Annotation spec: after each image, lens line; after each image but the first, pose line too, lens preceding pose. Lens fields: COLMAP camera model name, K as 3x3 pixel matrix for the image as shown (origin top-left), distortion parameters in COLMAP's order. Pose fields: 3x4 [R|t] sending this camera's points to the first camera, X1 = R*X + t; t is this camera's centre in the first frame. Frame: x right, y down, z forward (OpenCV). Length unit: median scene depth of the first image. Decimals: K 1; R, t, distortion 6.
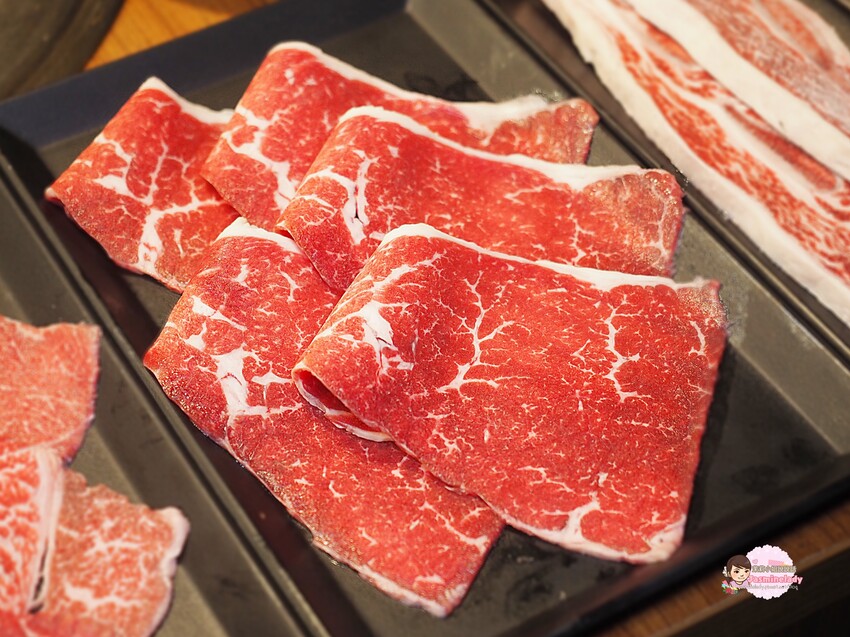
lens RADIAL K [[1660.7, 0, 425.0], [0, 1660.7, 318.5], [0, 0, 1]] dist [-0.044449, 0.000000]
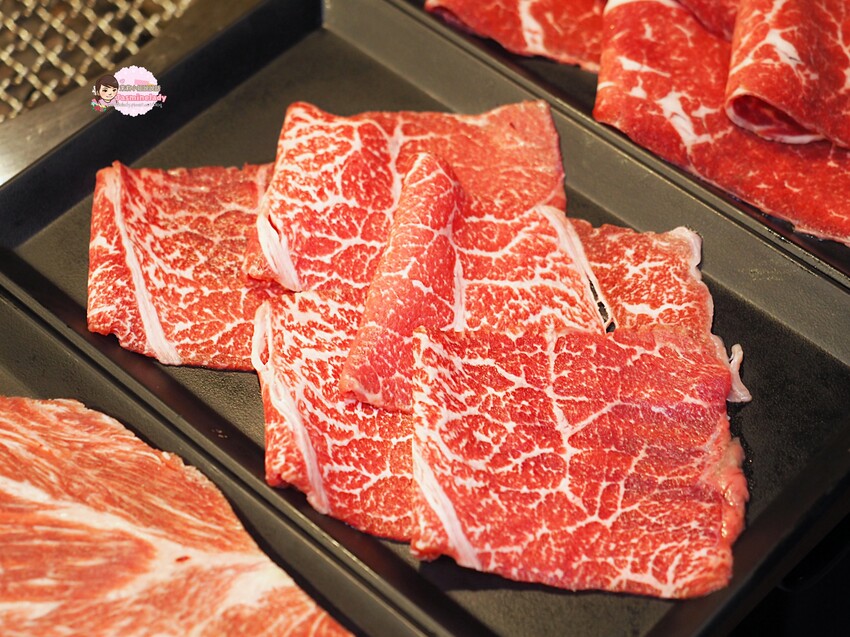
lens RADIAL K [[1660.7, 0, 425.2], [0, 1660.7, 318.5], [0, 0, 1]] dist [-0.044449, 0.000000]
pose [[0.964839, -0.219912, 0.143959, -0.491418], [0.206657, 0.973134, 0.101508, 0.019539], [-0.162414, -0.068188, 0.984364, -0.133855]]
